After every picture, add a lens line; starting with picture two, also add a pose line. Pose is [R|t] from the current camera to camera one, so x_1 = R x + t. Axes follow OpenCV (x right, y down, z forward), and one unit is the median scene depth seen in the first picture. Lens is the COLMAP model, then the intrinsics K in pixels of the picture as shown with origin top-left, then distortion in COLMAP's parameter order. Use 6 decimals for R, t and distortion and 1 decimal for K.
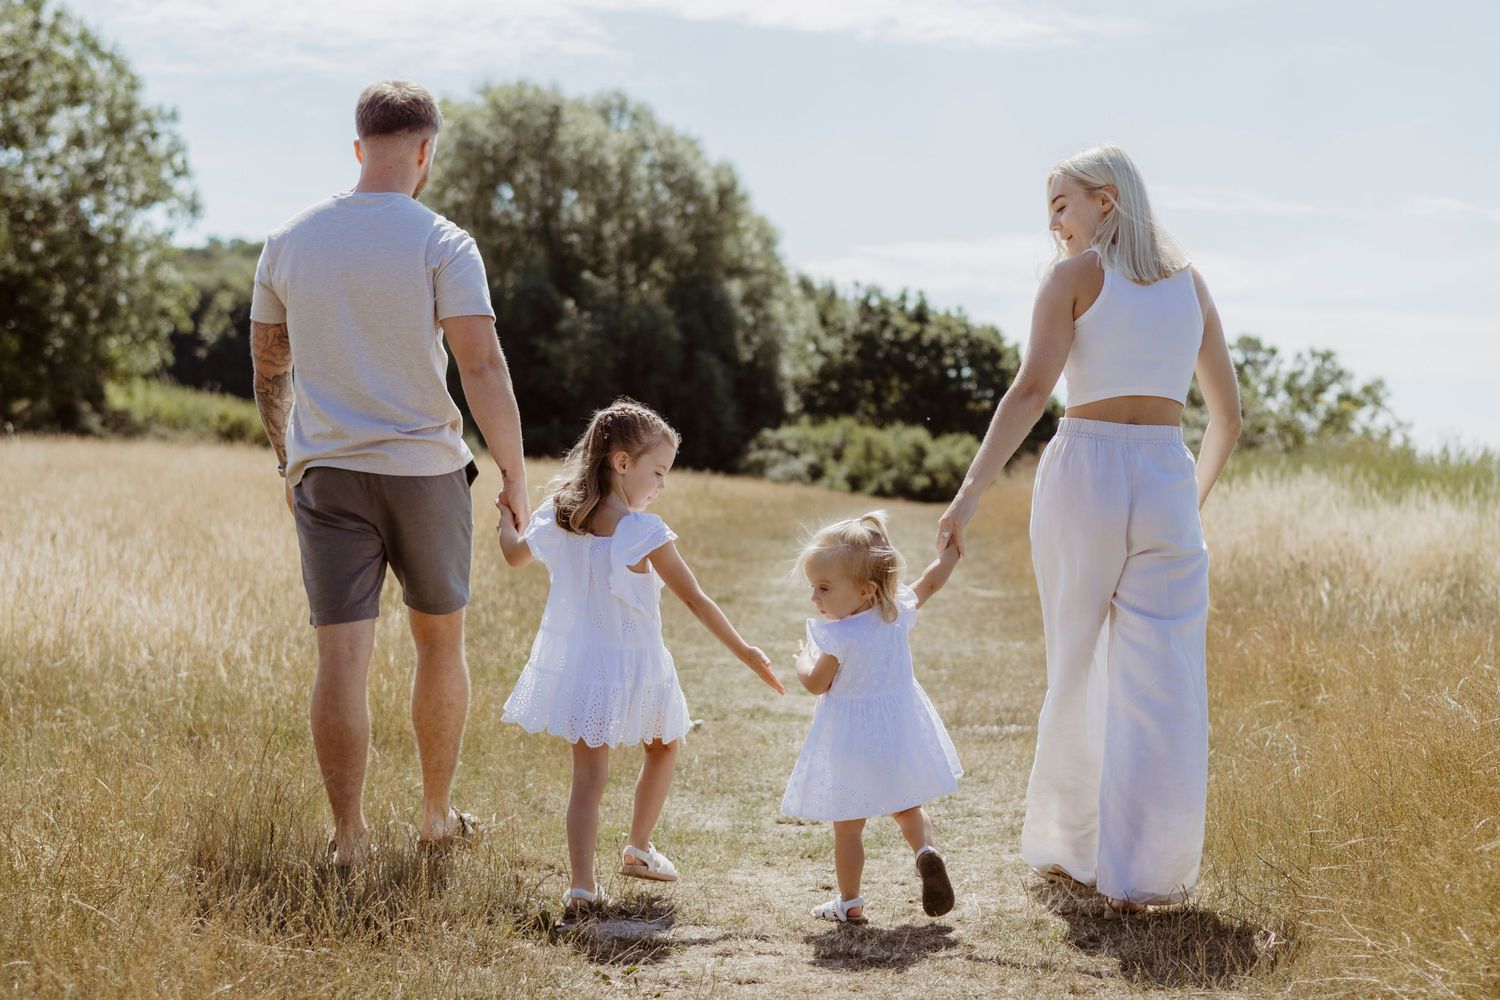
lens RADIAL K [[3481.4, 0, 750.0], [0, 3481.4, 499.9], [0, 0, 1]] dist [-0.094186, 0.000000]
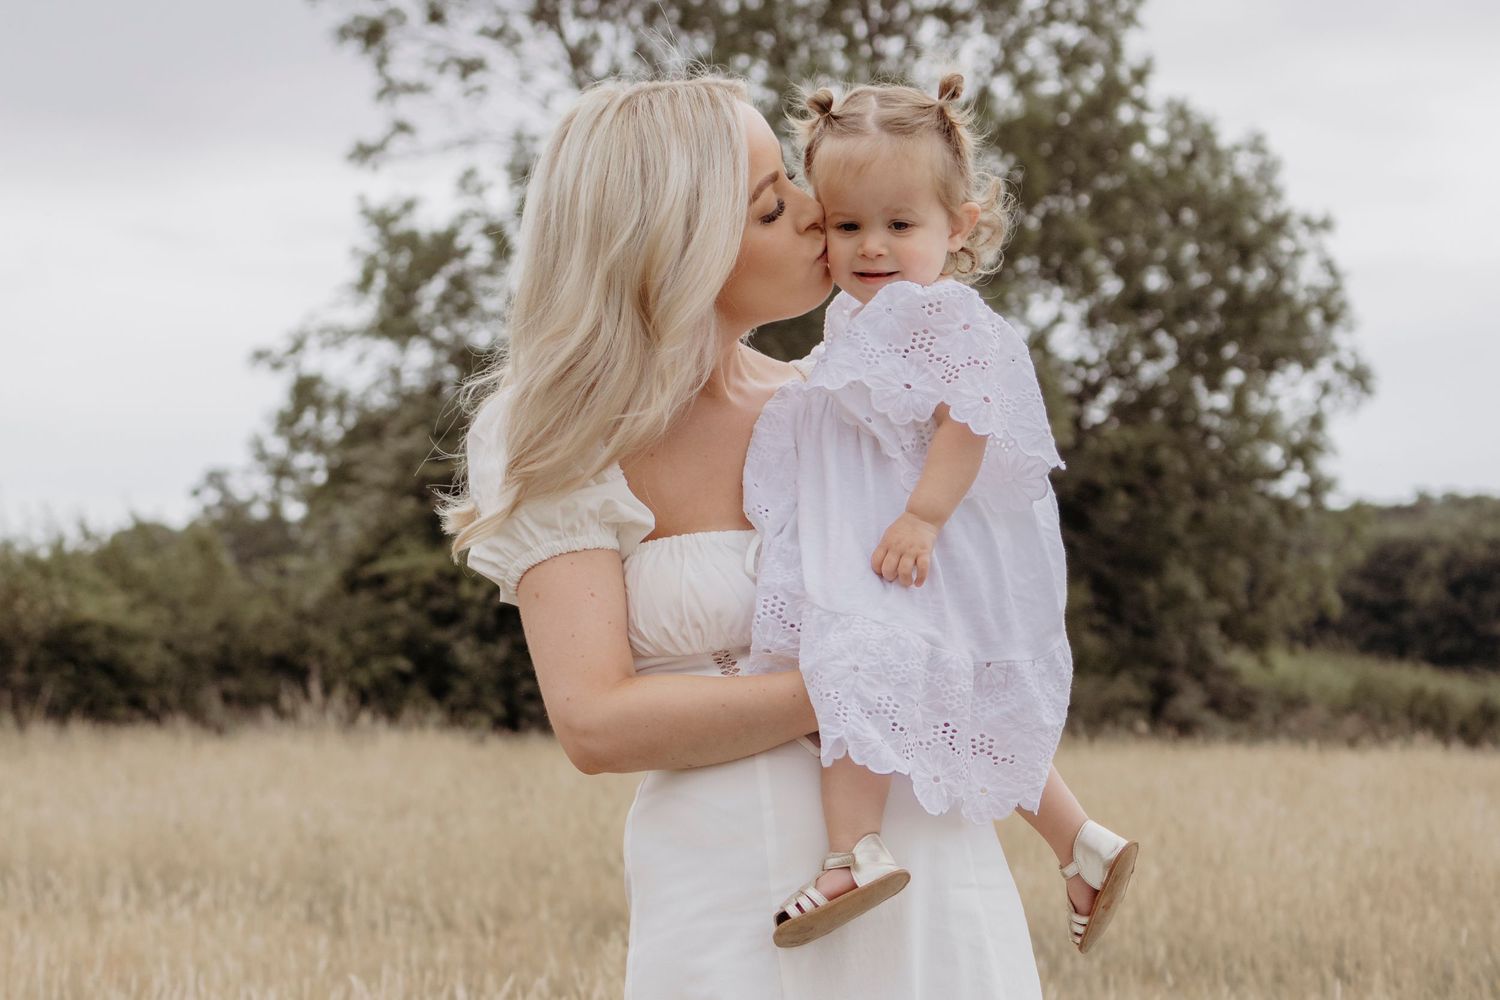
lens RADIAL K [[2425.6, 0, 749.7], [0, 2425.6, 499.3], [0, 0, 1]] dist [0.001817, 0.000000]
pose [[0.906746, 0.008621, -0.421589, -0.072062], [-0.048635, 0.995257, -0.084252, -0.017841], [0.418863, 0.096900, 0.902865, 0.543963]]
